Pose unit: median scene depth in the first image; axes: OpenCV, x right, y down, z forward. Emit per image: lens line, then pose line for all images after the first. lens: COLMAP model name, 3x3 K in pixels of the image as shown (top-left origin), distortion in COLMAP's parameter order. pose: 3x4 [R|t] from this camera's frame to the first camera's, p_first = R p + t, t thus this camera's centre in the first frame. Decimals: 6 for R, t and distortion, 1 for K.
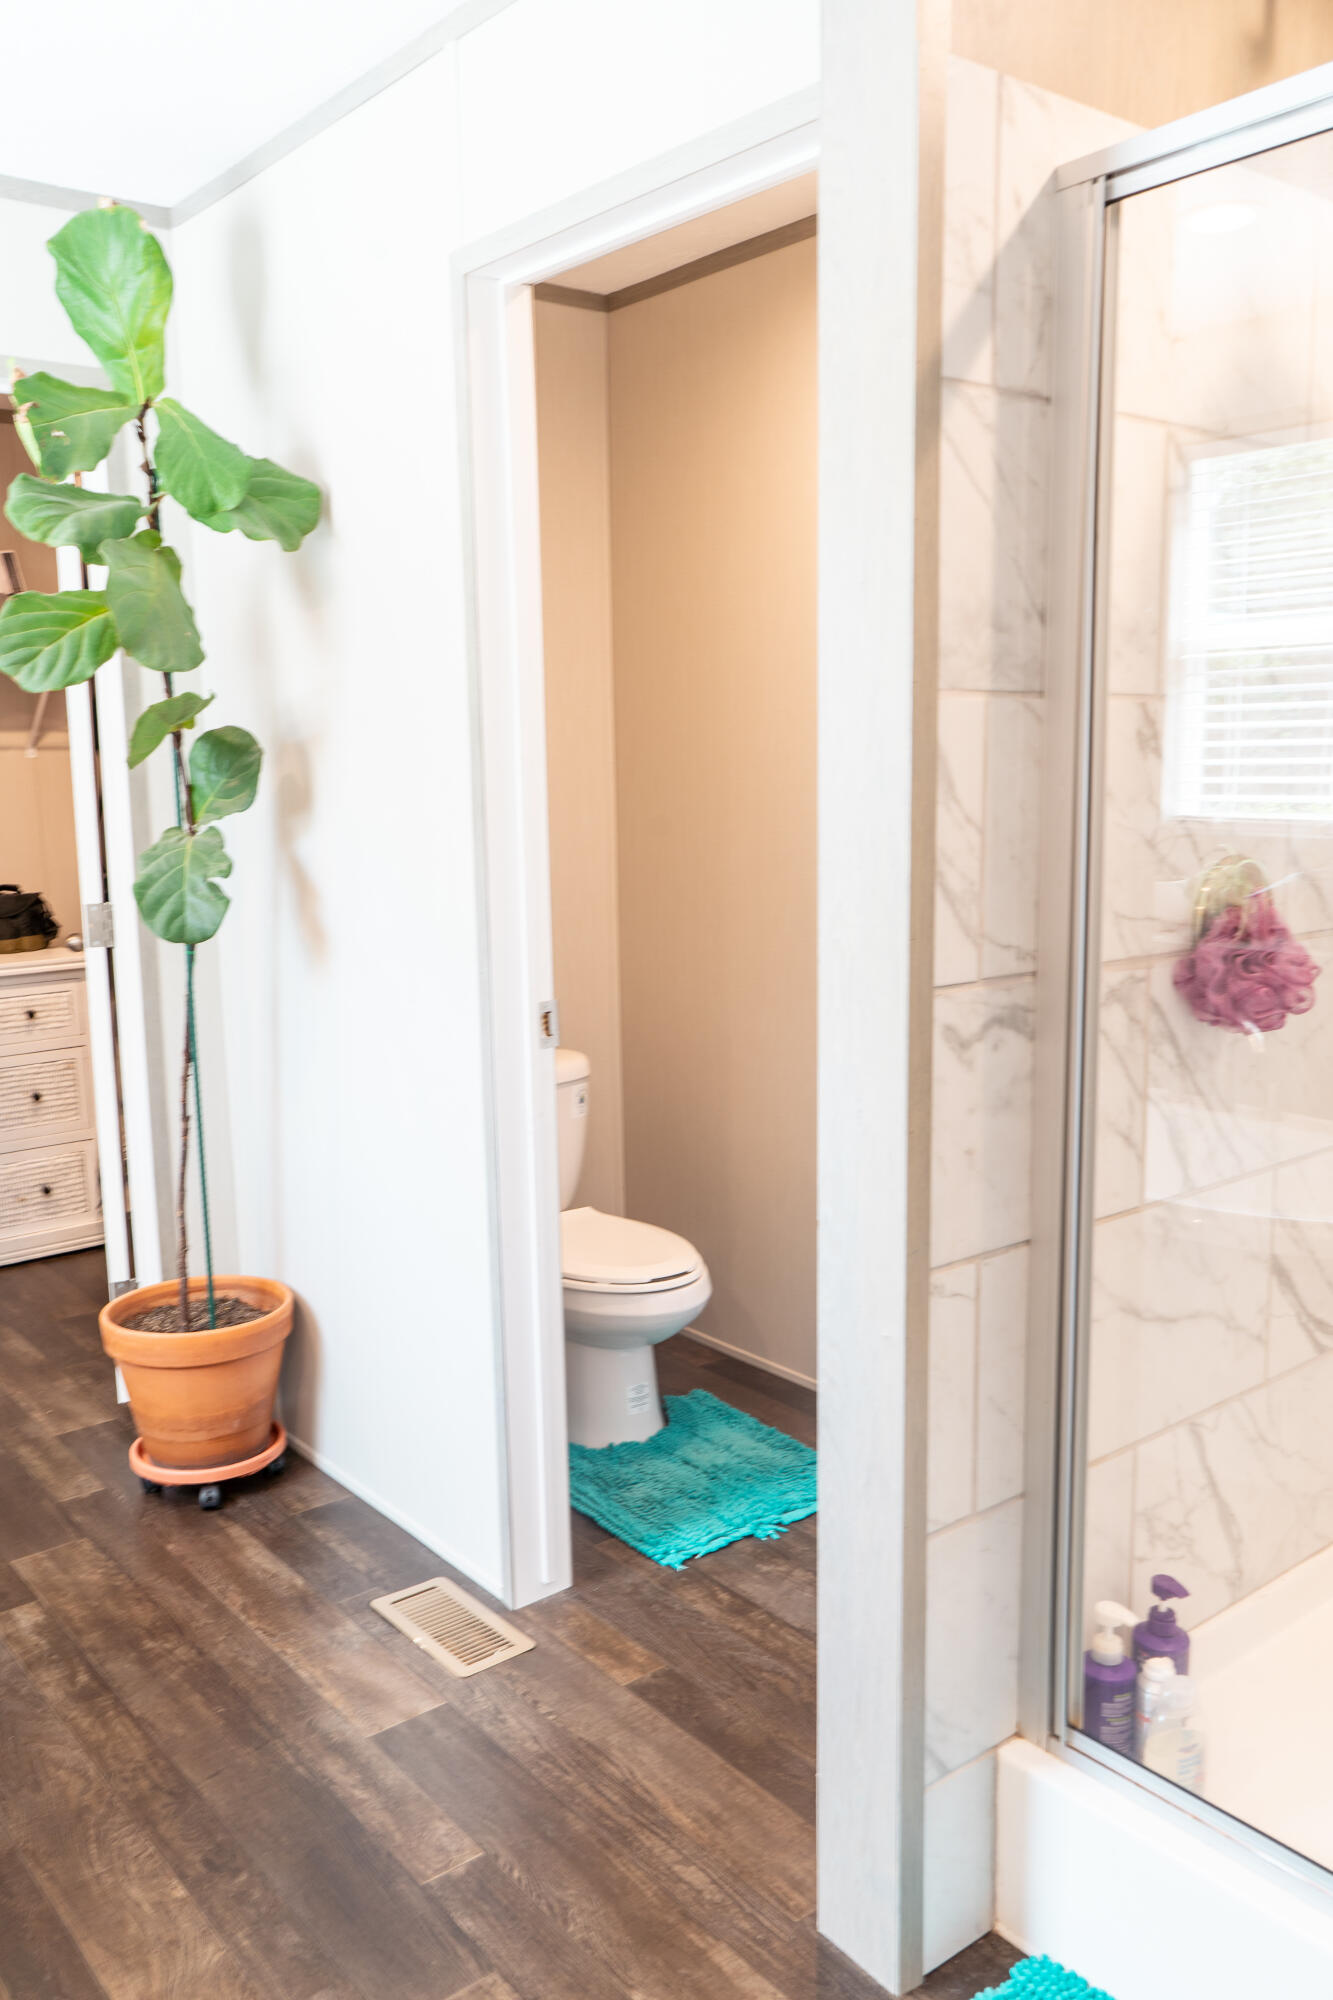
lens RADIAL K [[1606.4, 0, 666.5], [0, 1606.4, 1000.0], [0, 0, 1]] dist [-0.028089, 0.034848]
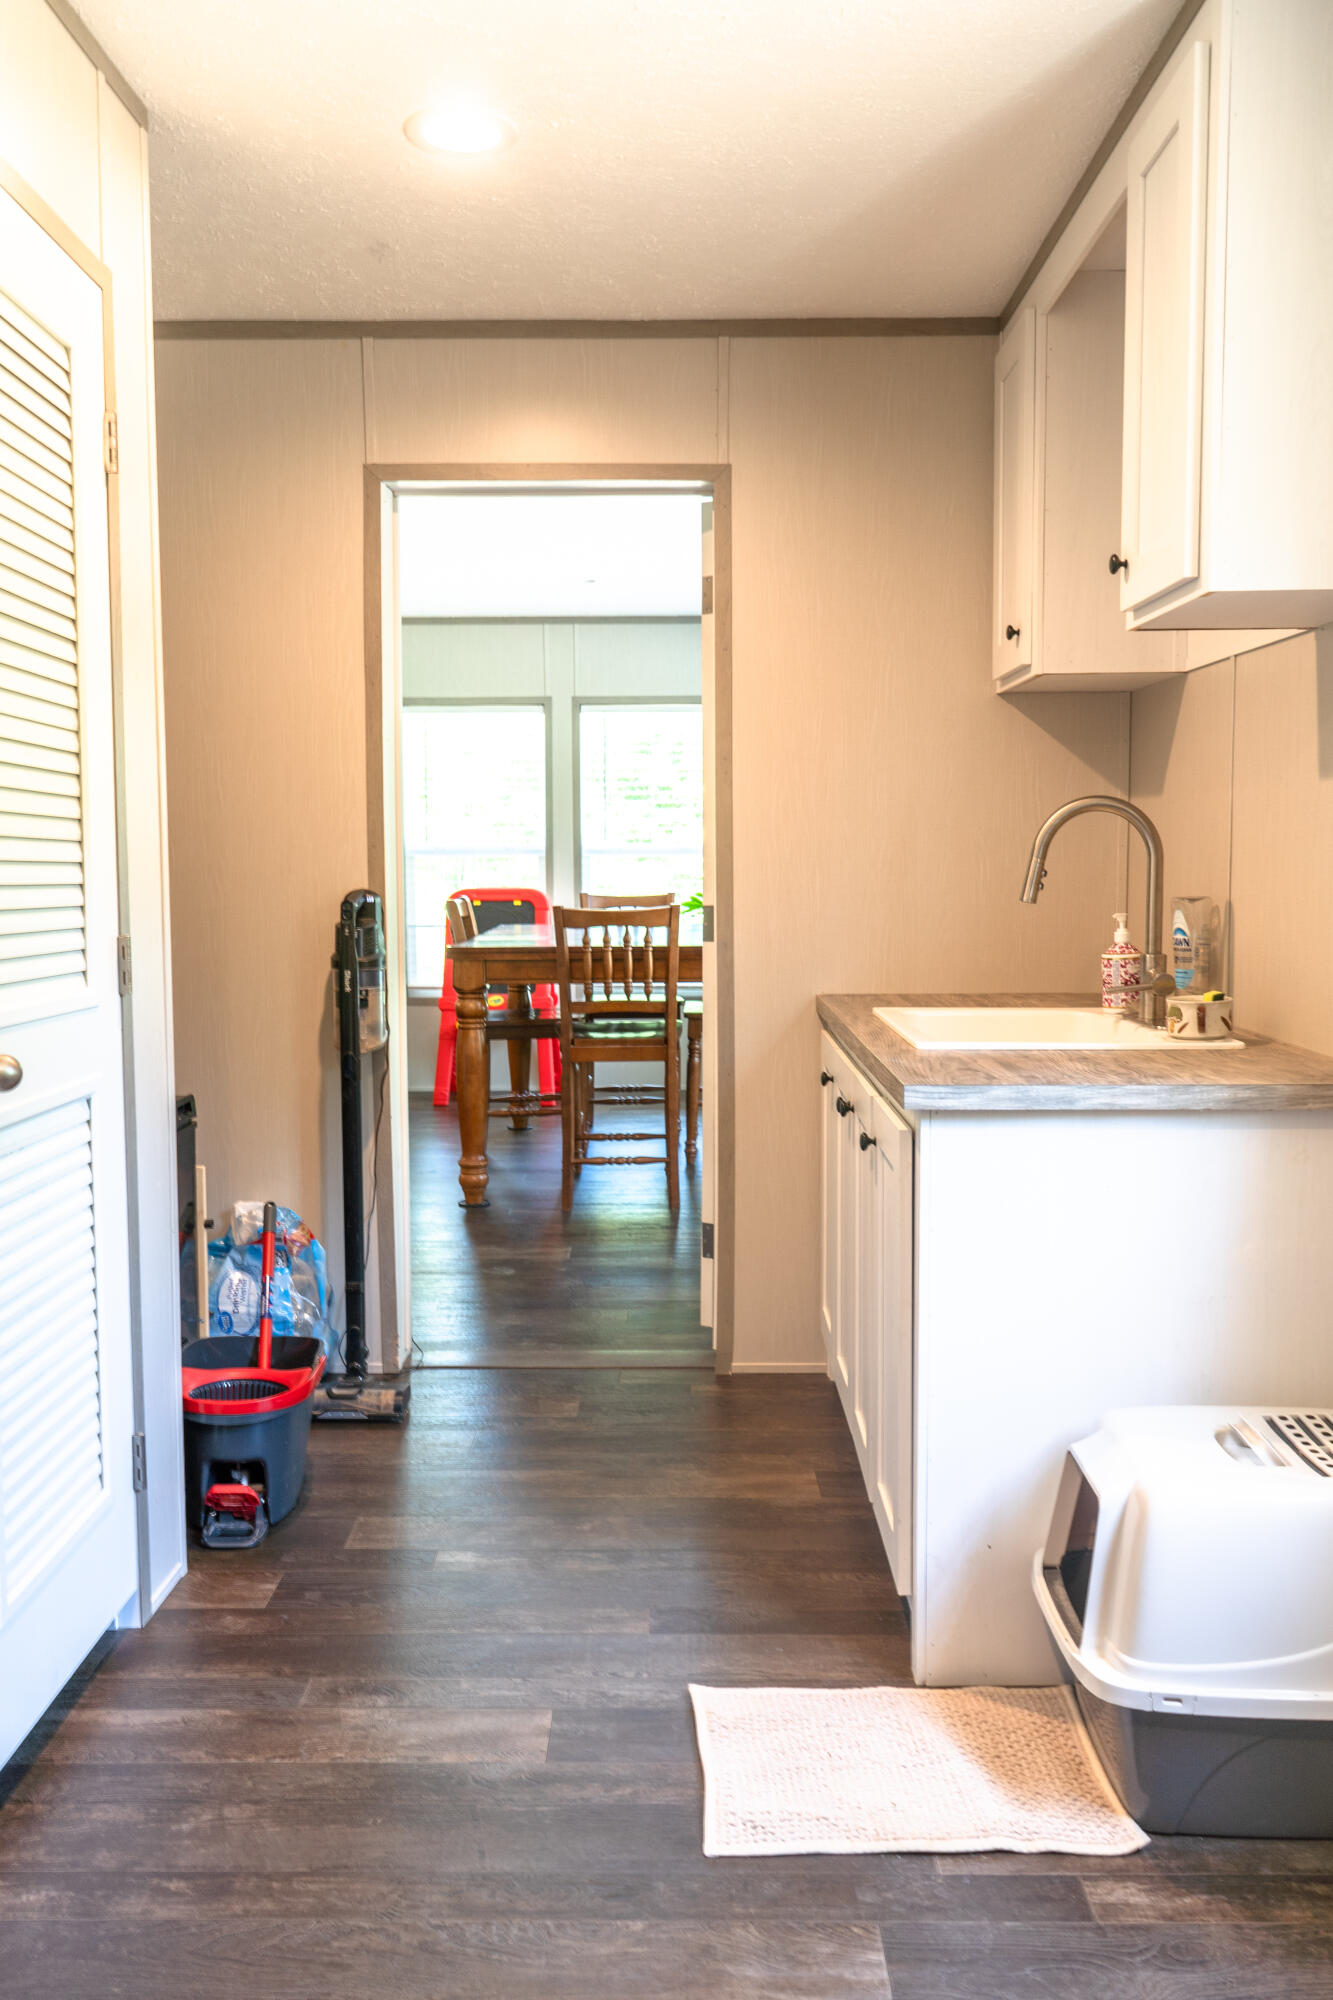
lens RADIAL K [[1606.4, 0, 666.5], [0, 1606.4, 1000.0], [0, 0, 1]] dist [-0.028089, 0.034848]
pose [[0.630986, -0.050469, 0.774151, -0.735074], [0.113455, 0.993156, -0.027728, 0.045227], [-0.767453, 0.105327, 0.632394, 0.266067]]
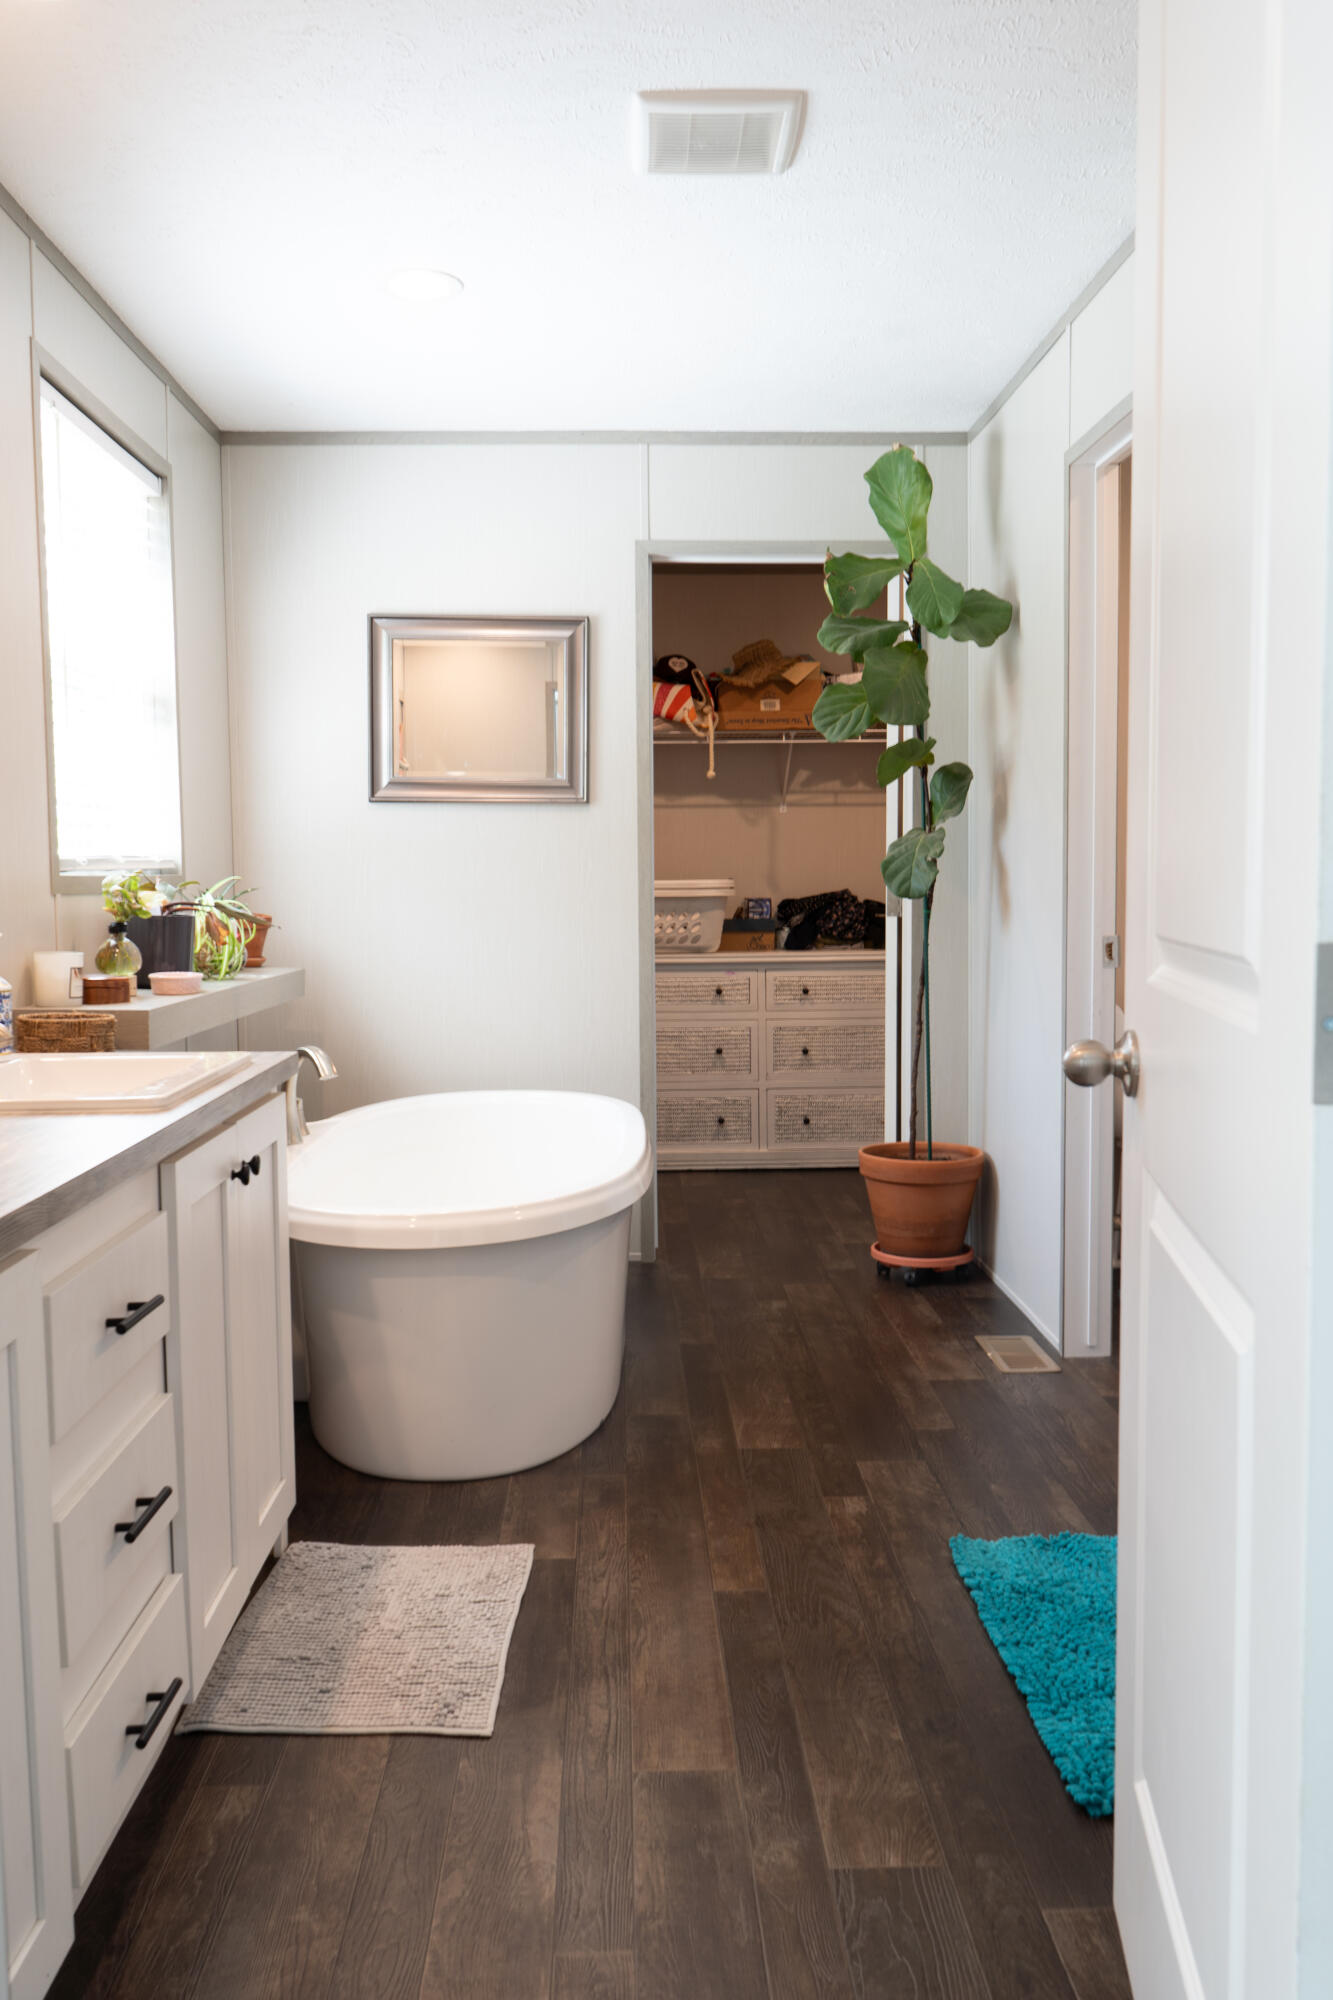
lens RADIAL K [[1606.4, 0, 666.5], [0, 1606.4, 1000.0], [0, 0, 1]] dist [-0.028089, 0.034848]
pose [[0.797865, 0.055452, -0.600280, 0.470522], [-0.097062, 0.994585, -0.037133, 0.148521], [0.594971, 0.087891, 0.798927, -0.398270]]
